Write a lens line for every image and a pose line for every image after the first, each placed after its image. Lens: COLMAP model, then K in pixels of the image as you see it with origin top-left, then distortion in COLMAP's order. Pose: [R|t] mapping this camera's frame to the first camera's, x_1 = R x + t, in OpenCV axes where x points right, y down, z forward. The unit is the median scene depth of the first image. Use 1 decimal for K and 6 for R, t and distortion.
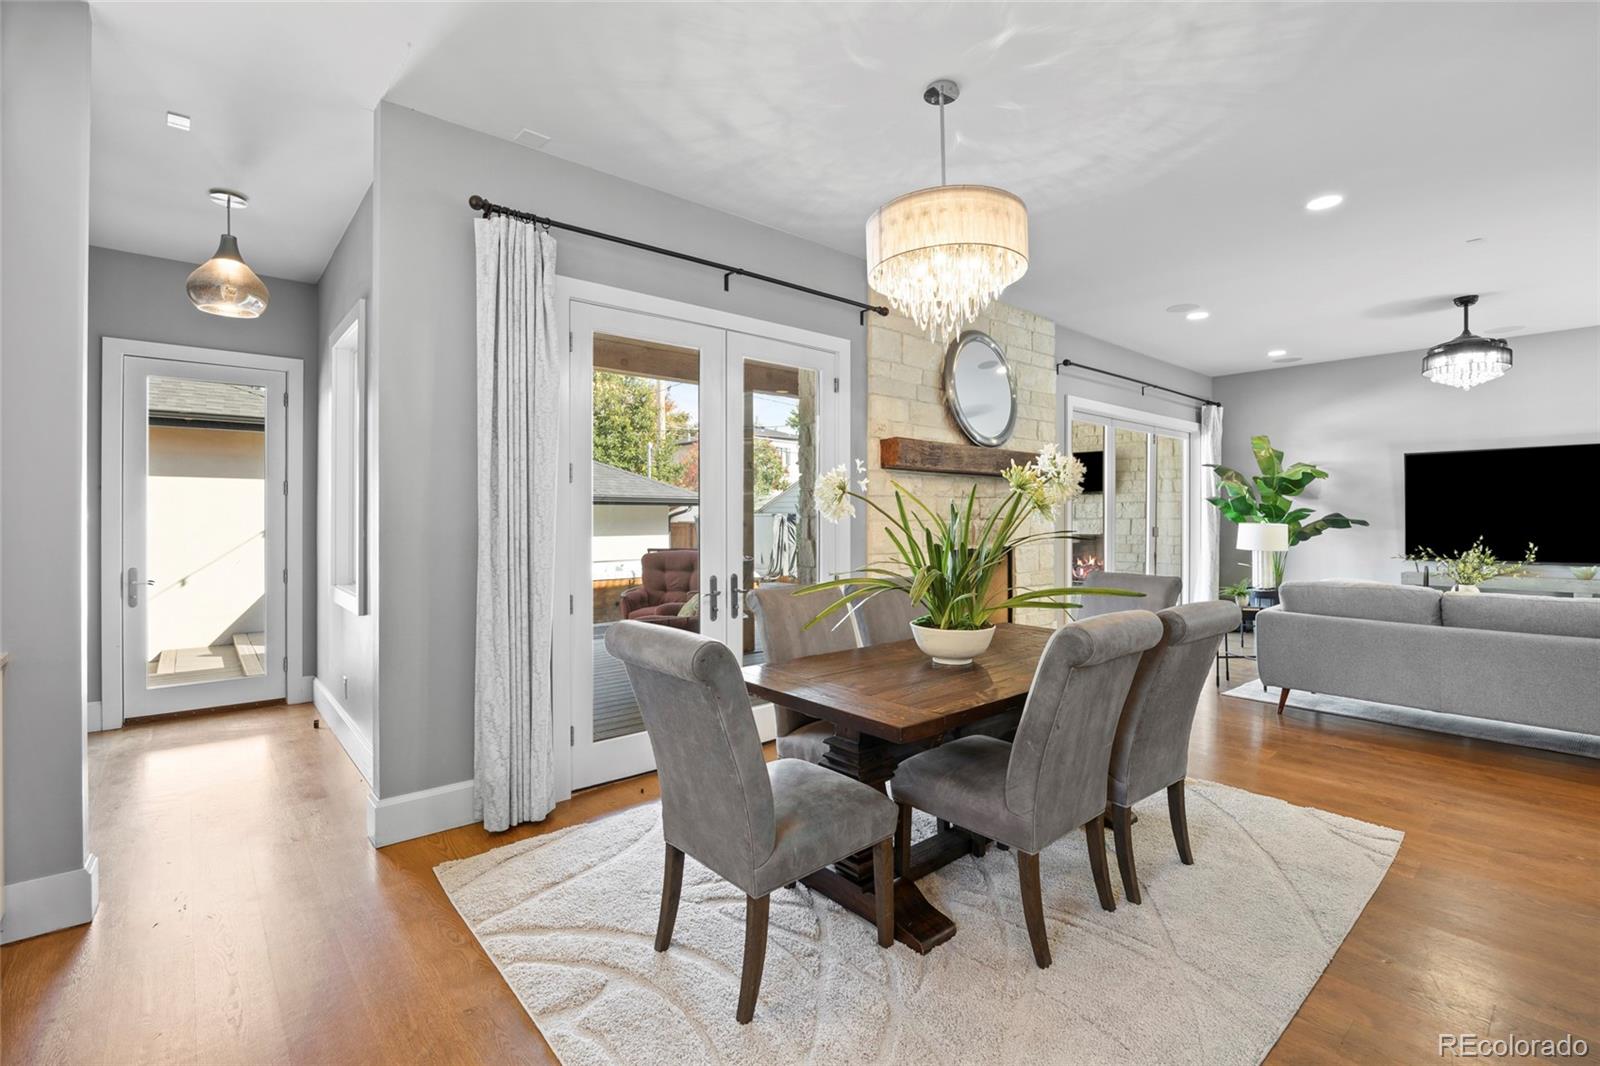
lens RADIAL K [[718.7, 0, 794.0], [0, 718.7, 521.0], [0, 0, 1]] dist [-0.018464, 0.001662]
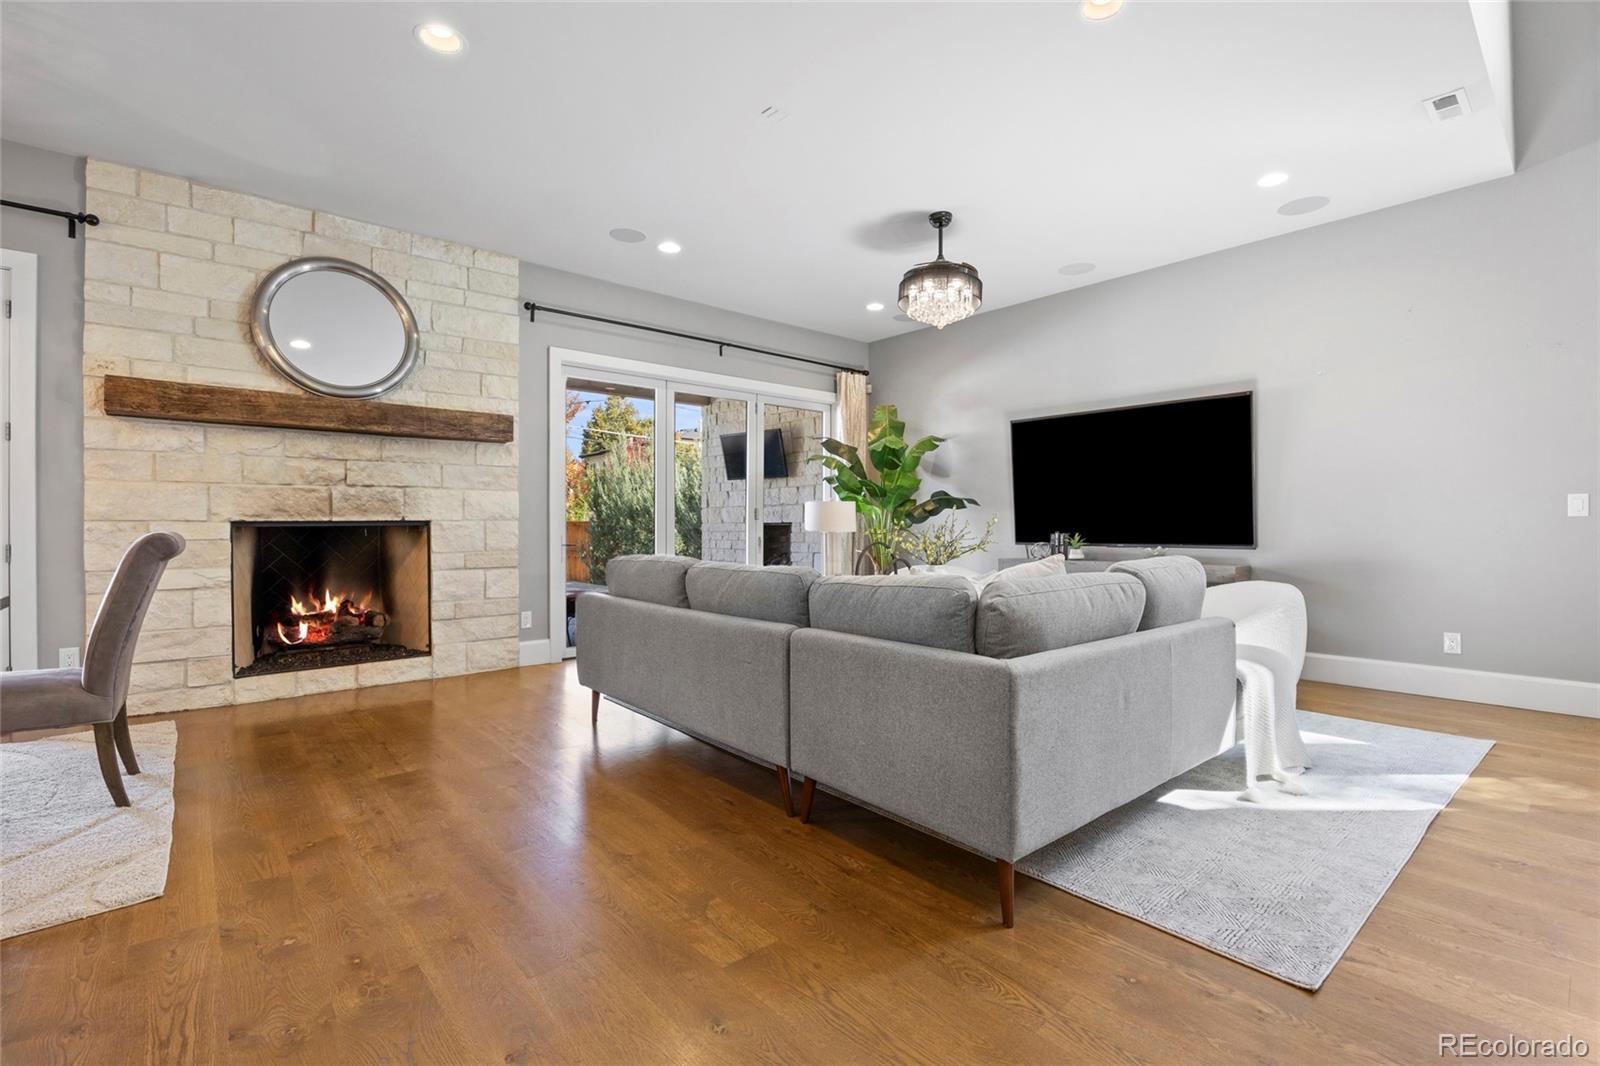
lens RADIAL K [[718.7, 0, 805.3], [0, 718.7, 528.9], [0, 0, 1]] dist [-0.018464, 0.001662]
pose [[0.999858, 0.000527, 0.016849, 0.802435], [-0.000558, 0.999998, 0.001838, 0.047432], [-0.016848, -0.001847, 0.999856, 0.167028]]
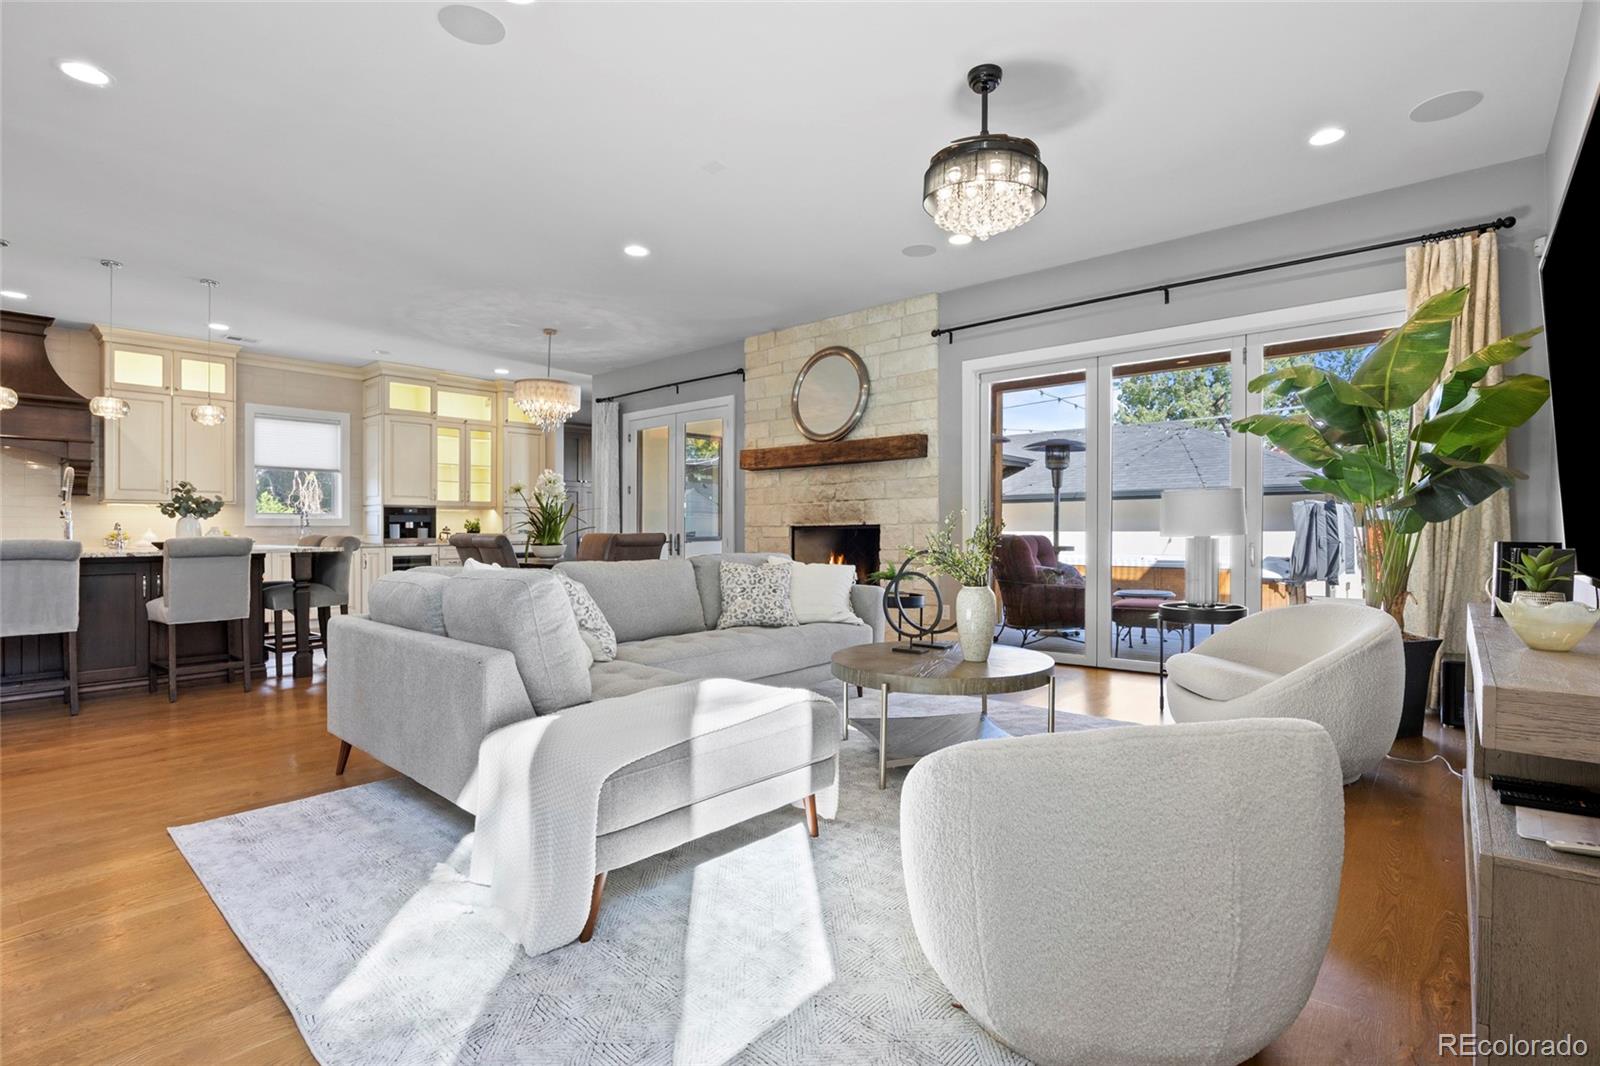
lens RADIAL K [[745.6, 0, 826.8], [0, 745.6, 540.6], [0, 0, 1]] dist [-0.010880, -0.000900]
pose [[0.176421, 0.015701, -0.984190, 1.547986], [0.002692, 0.999861, 0.016434, 0.045018], [0.984311, -0.005549, 0.176354, 0.785342]]
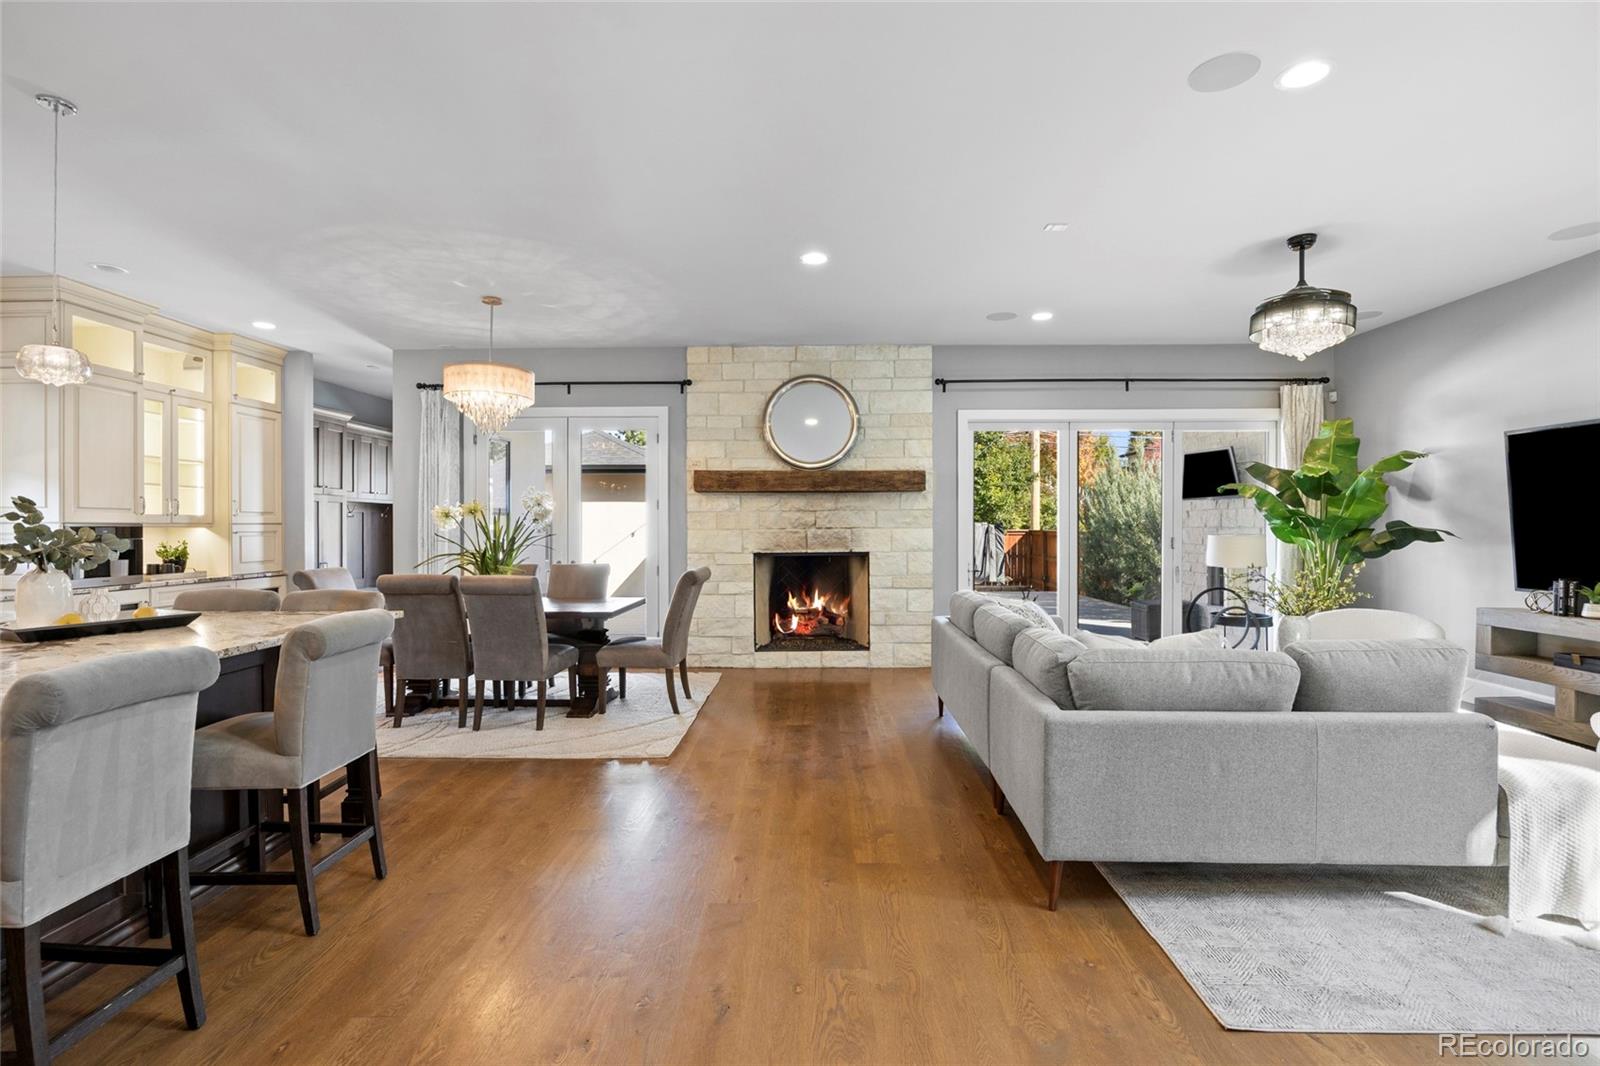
lens RADIAL K [[718.7, 0, 801.1], [0, 718.7, 538.2], [0, 0, 1]] dist [-0.018464, 0.001662]
pose [[0.750745, 0.010518, -0.660508, 1.082721], [-0.001079, 0.999891, 0.014696, -0.004173], [0.660591, -0.010320, 0.750675, 0.065008]]
